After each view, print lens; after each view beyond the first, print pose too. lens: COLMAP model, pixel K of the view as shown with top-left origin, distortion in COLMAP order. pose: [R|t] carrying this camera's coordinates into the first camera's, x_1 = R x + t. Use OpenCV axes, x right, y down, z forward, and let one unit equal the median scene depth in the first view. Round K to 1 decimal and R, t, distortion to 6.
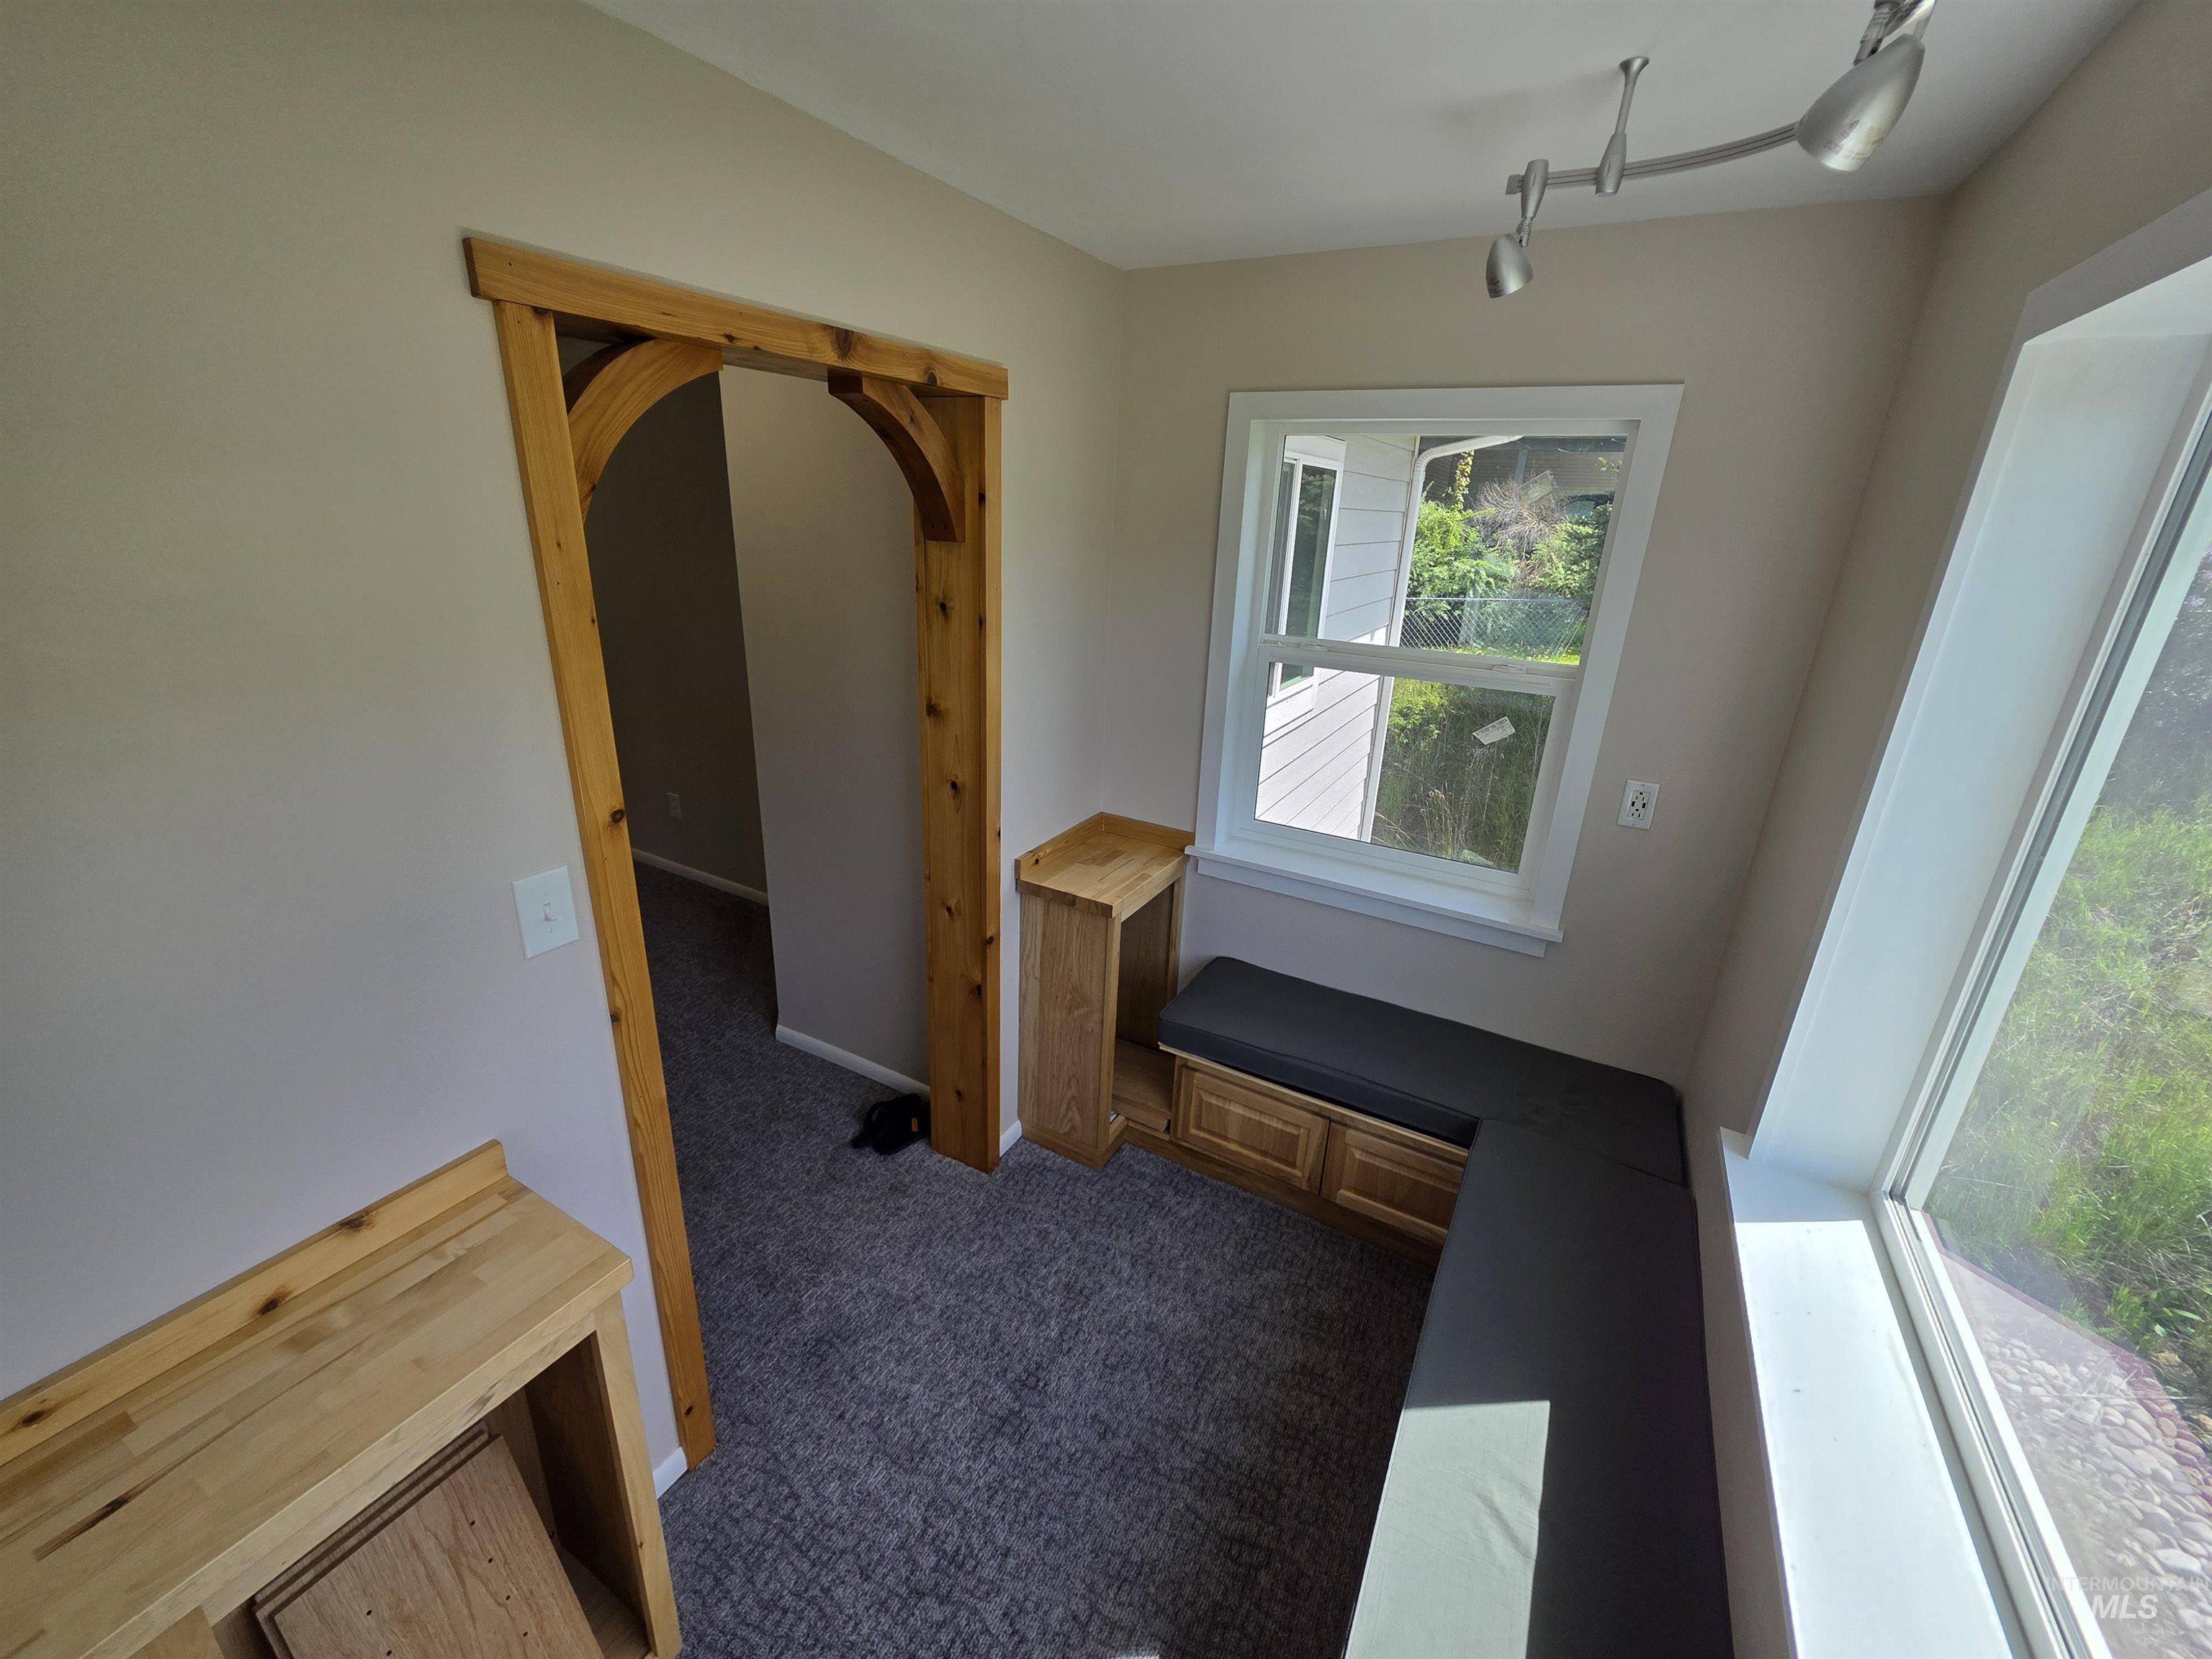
lens RADIAL K [[887.8, 0, 1102.2], [0, 887.8, 820.6], [0, 0, 1]] dist [0.002063, -0.000353]
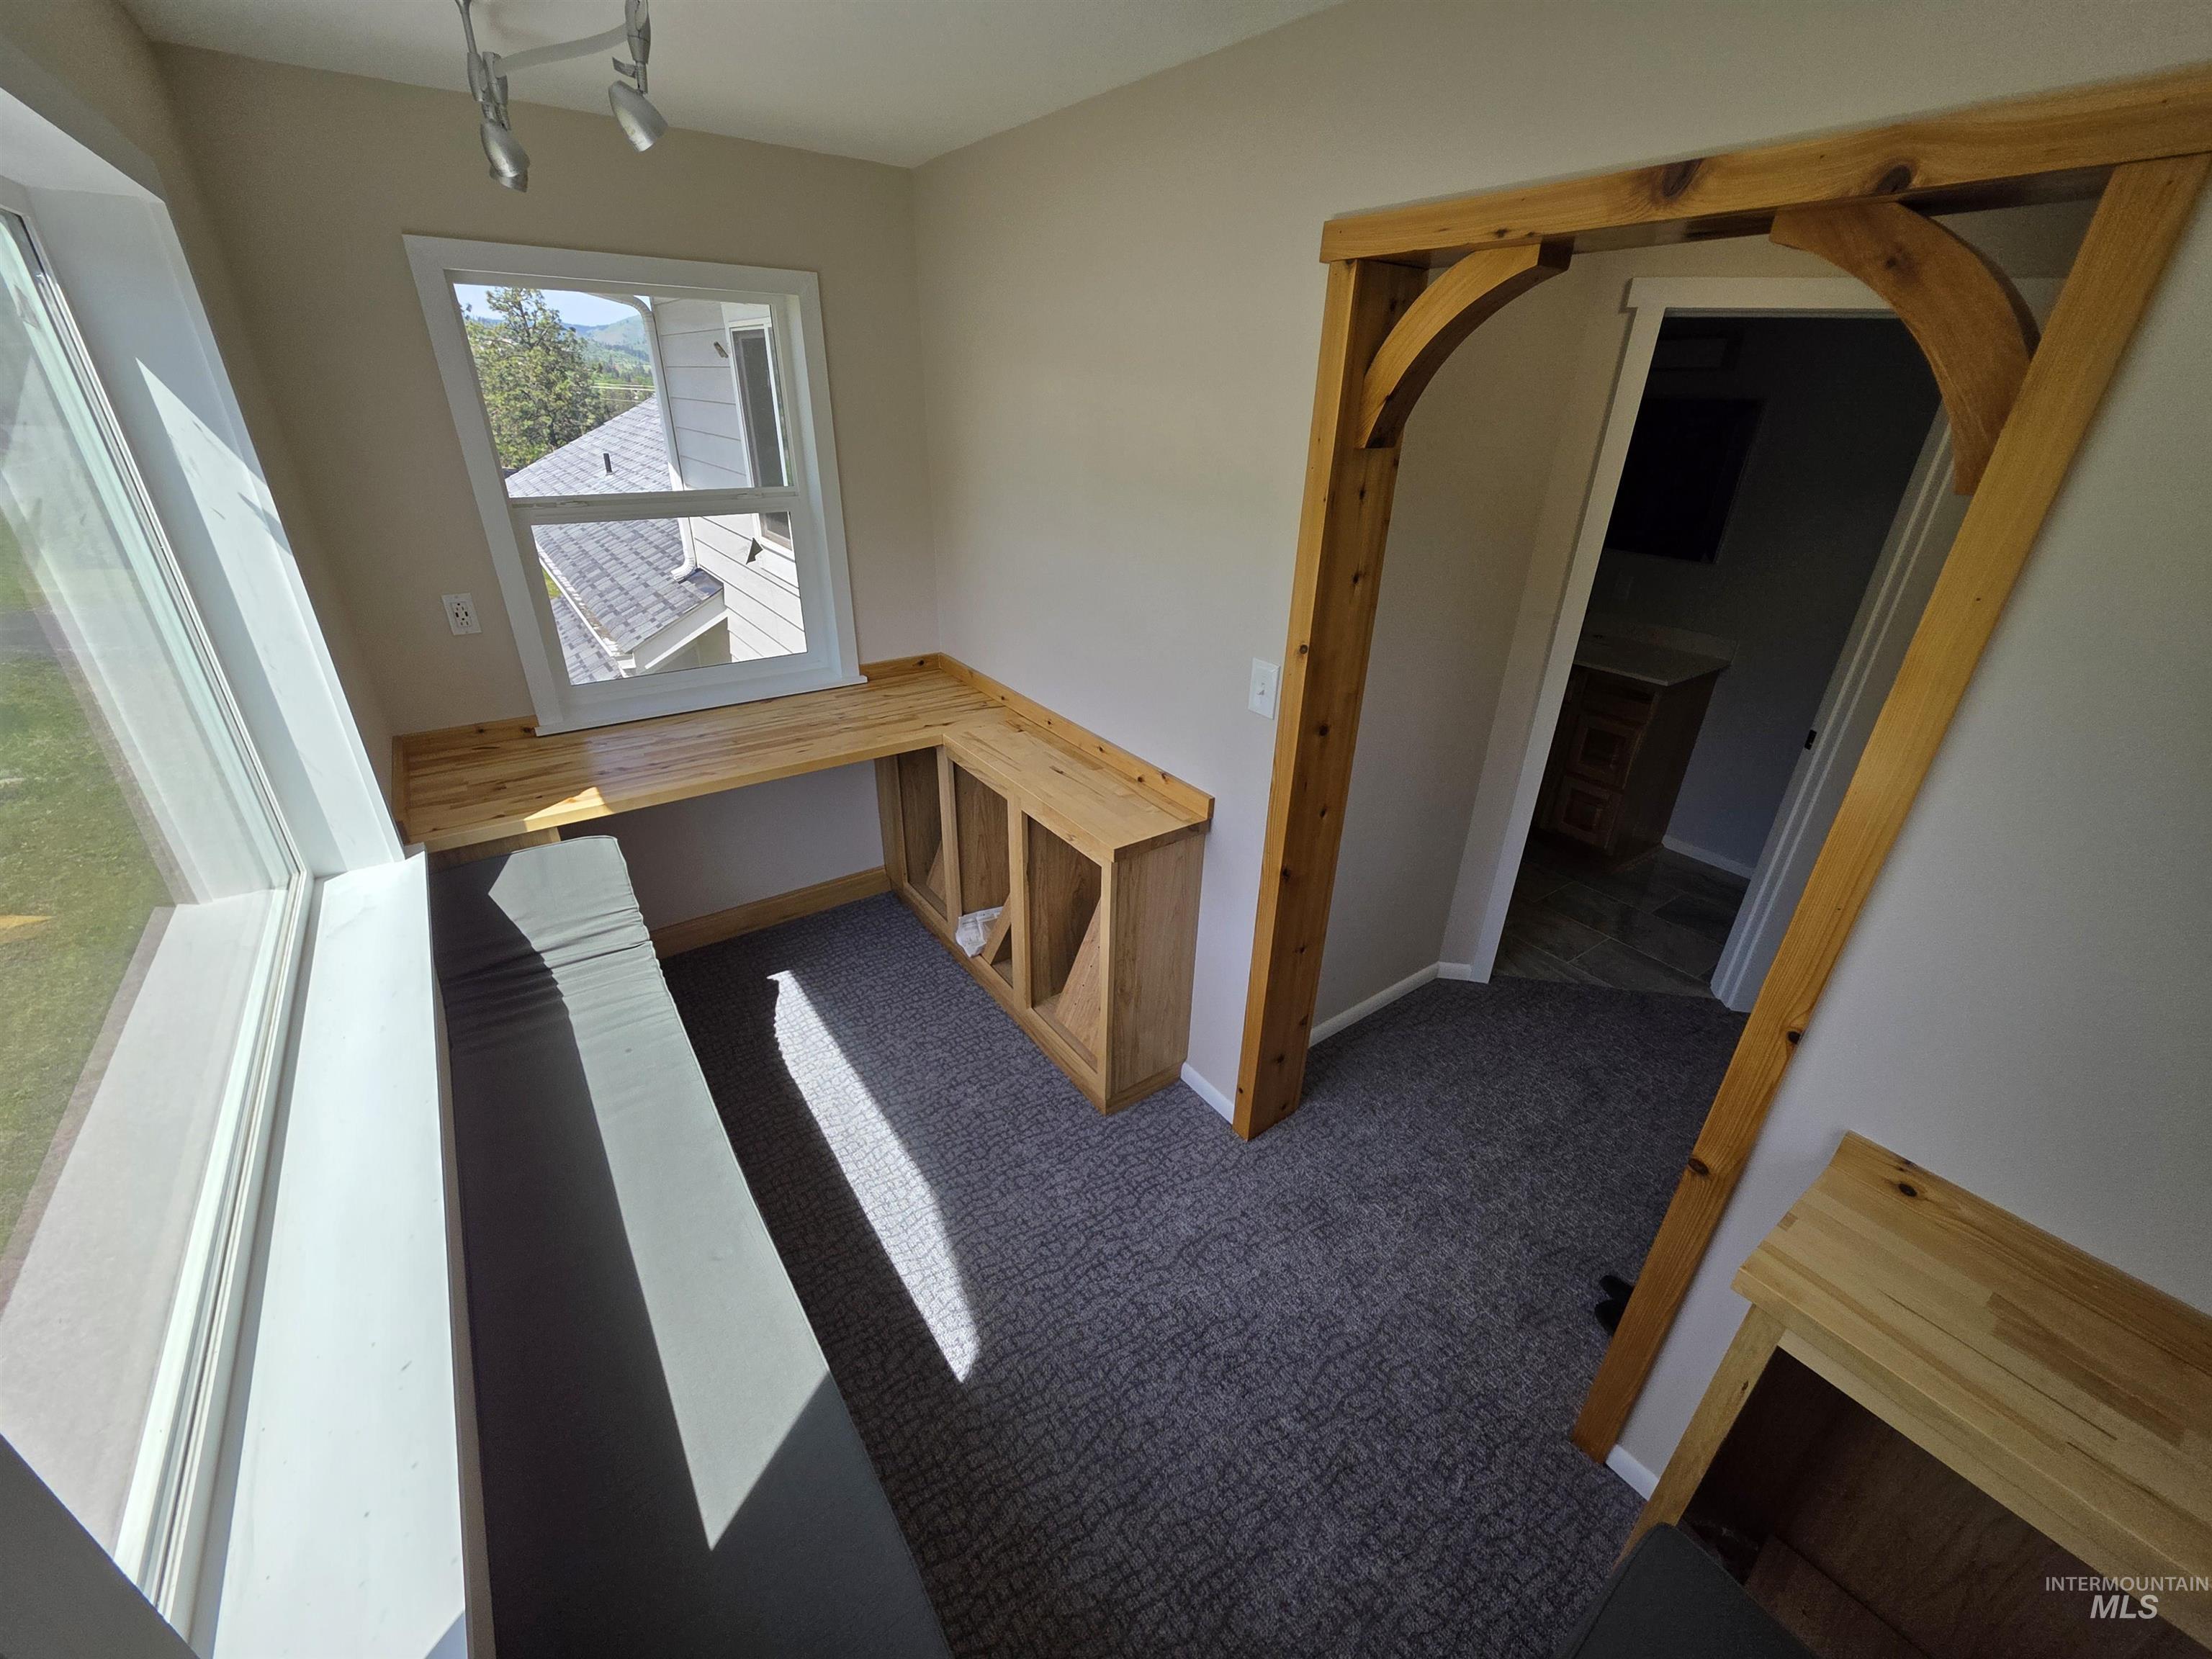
lens RADIAL K [[887.8, 0, 1109.1], [0, 887.8, 824.4], [0, 0, 1]] dist [0.002063, -0.000353]
pose [[-0.420402, 0.355953, -0.834601, 0.631099], [-0.340840, 0.790514, 0.508837, -0.298983], [0.840887, 0.498382, -0.211011, 0.918830]]
